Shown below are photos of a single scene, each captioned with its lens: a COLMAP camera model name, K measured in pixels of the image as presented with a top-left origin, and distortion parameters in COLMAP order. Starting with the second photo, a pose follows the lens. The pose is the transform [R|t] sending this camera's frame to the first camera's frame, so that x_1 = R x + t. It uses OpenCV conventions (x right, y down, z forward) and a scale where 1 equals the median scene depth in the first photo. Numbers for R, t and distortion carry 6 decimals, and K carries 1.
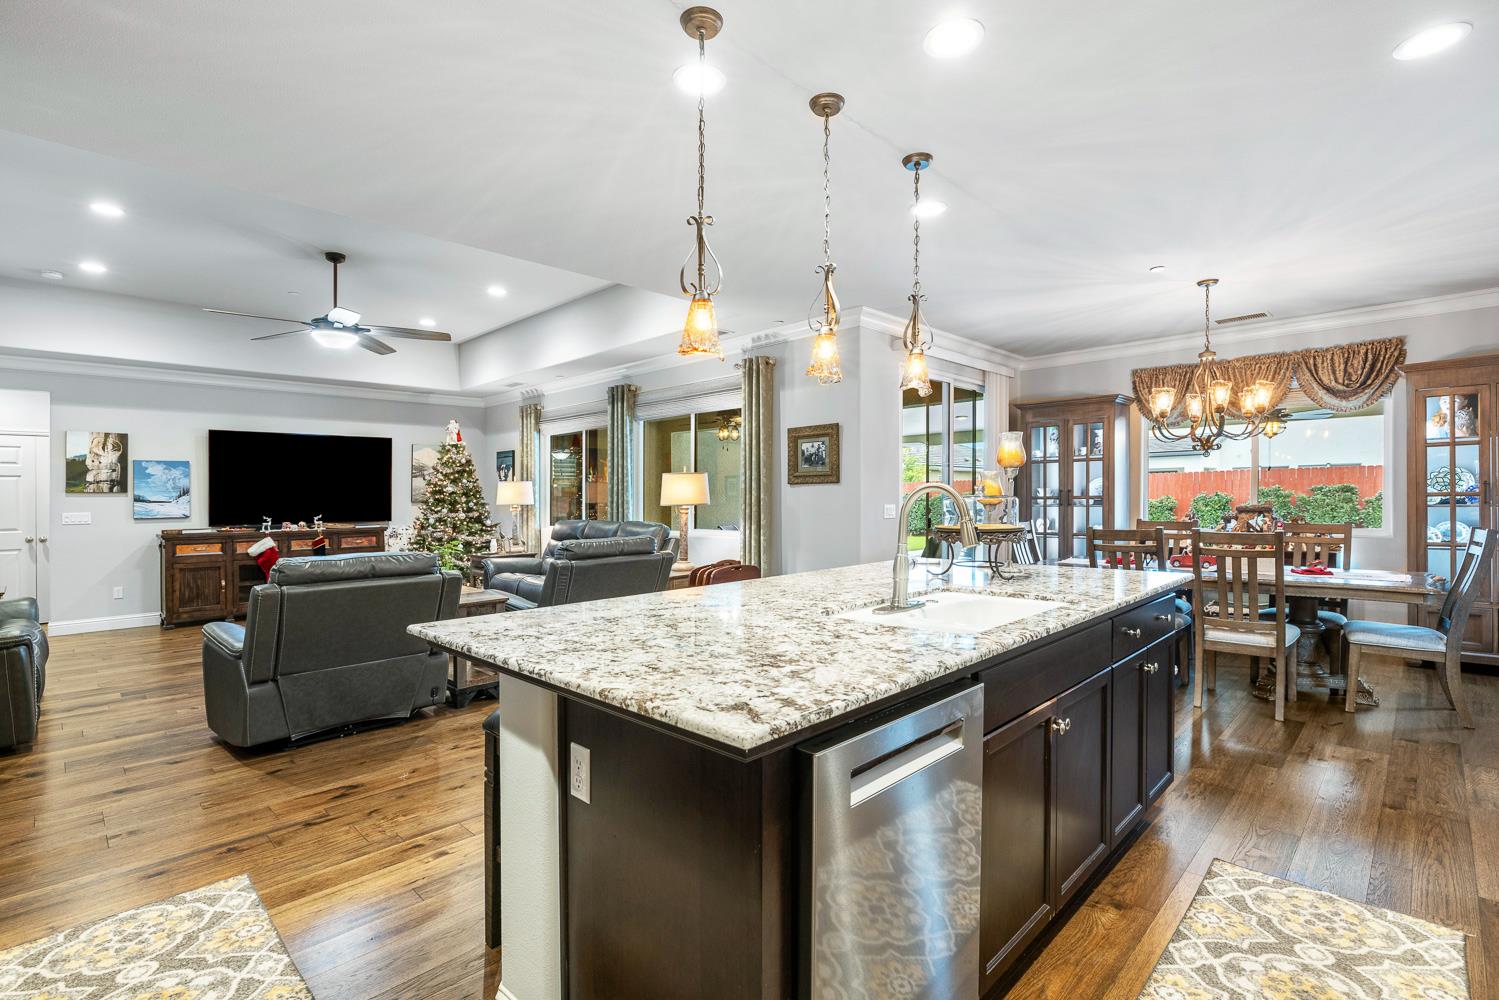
lens RADIAL K [[723.3, 0, 754.5], [0, 723.3, 499.8], [0, 0, 1]] dist [-0.004694, 0.000514]
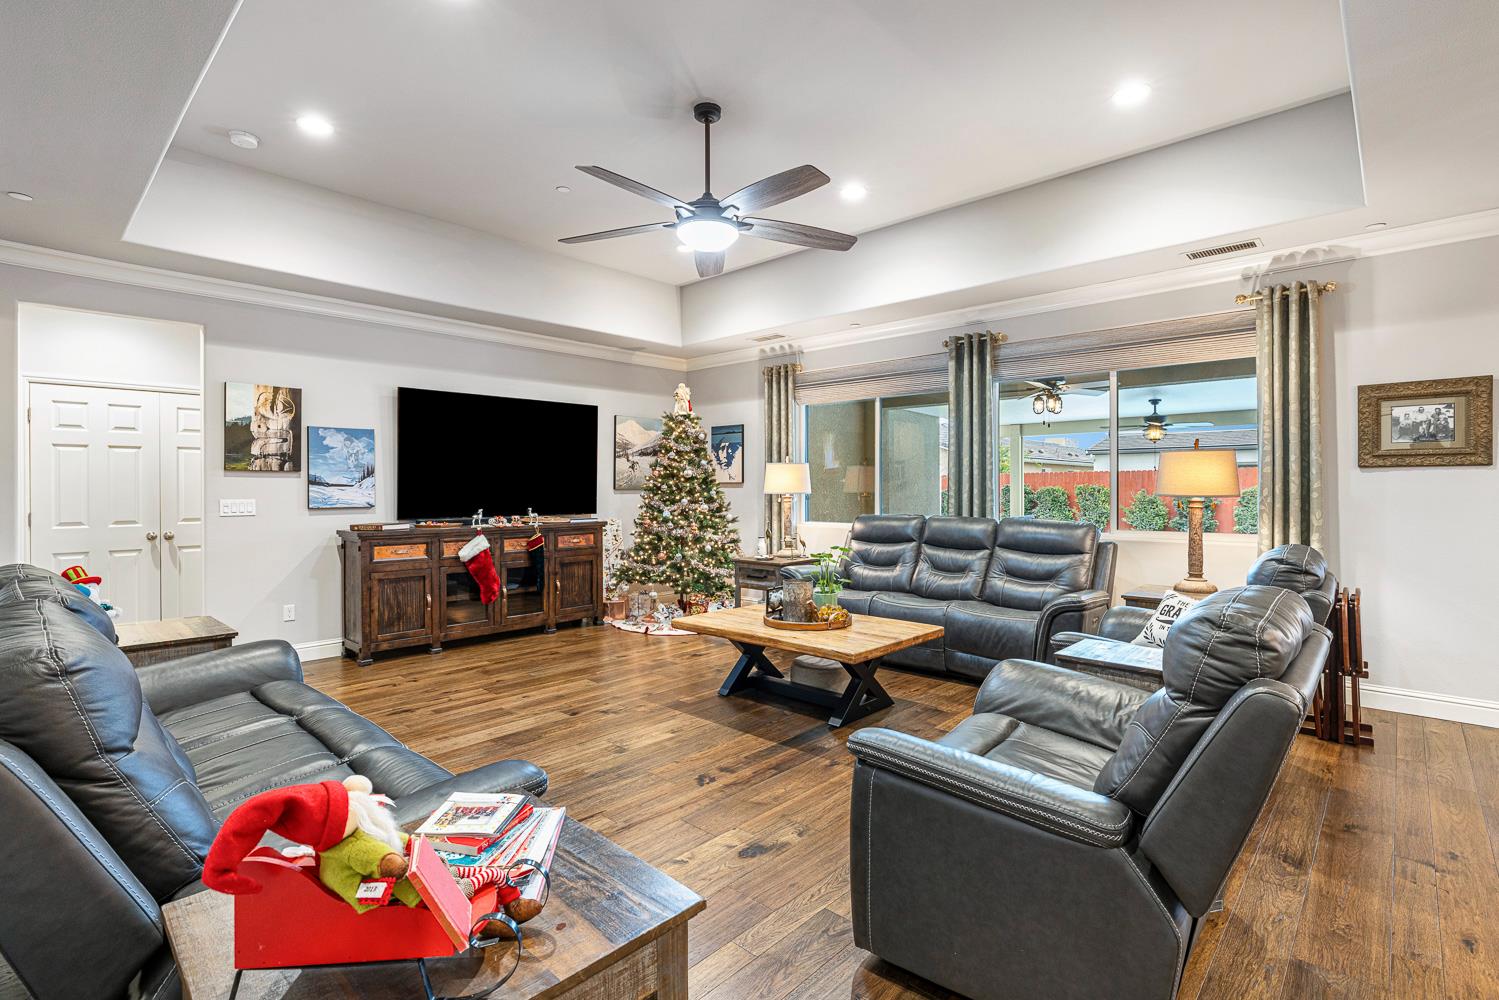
lens RADIAL K [[723.3, 0, 743.8], [0, 723.3, 493.9], [0, 0, 1]] dist [-0.004694, 0.000514]
pose [[0.999556, 0.009323, 0.028316, -0.443223], [-0.009438, 0.999948, 0.003909, 0.004981], [-0.028278, -0.004174, 0.999591, 0.269338]]
